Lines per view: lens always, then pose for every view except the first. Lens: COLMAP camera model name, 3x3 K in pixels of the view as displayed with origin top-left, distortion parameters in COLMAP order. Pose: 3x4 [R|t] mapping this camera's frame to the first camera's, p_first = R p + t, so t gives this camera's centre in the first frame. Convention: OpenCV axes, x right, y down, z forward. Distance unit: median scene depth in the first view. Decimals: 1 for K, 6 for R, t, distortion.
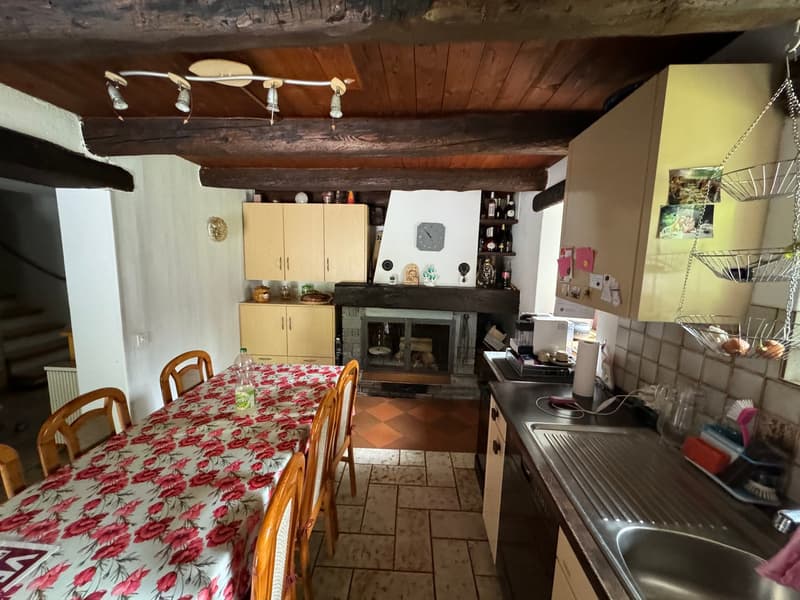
lens RADIAL K [[319.6, 0, 401.4], [0, 319.6, 298.8], [0, 0, 1]] dist [0.004324, -0.000583]
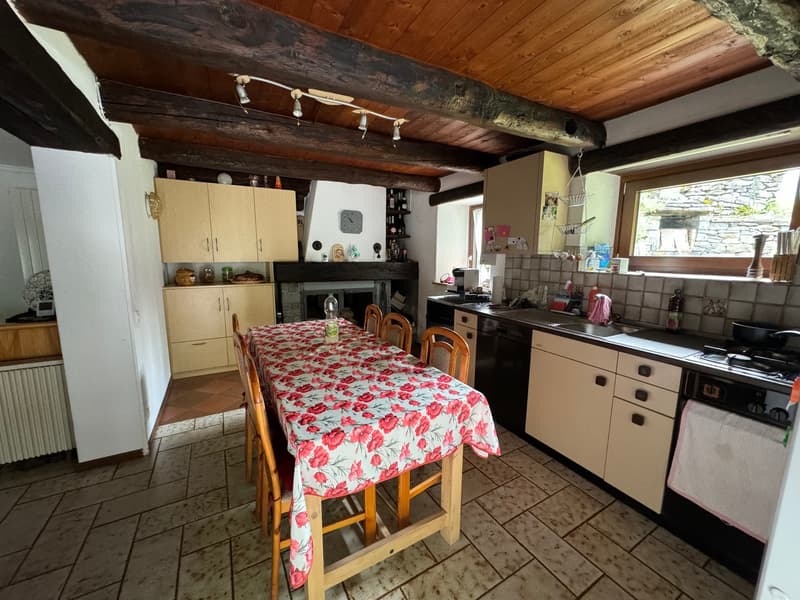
lens RADIAL K [[319.6, 0, 401.3], [0, 319.6, 299.0], [0, 0, 1]] dist [0.004324, -0.000583]
pose [[0.846094, -0.094397, 0.524608, -0.424688], [0.082618, 0.995524, 0.045886, 0.062504], [-0.526592, 0.004519, 0.850106, -0.149306]]
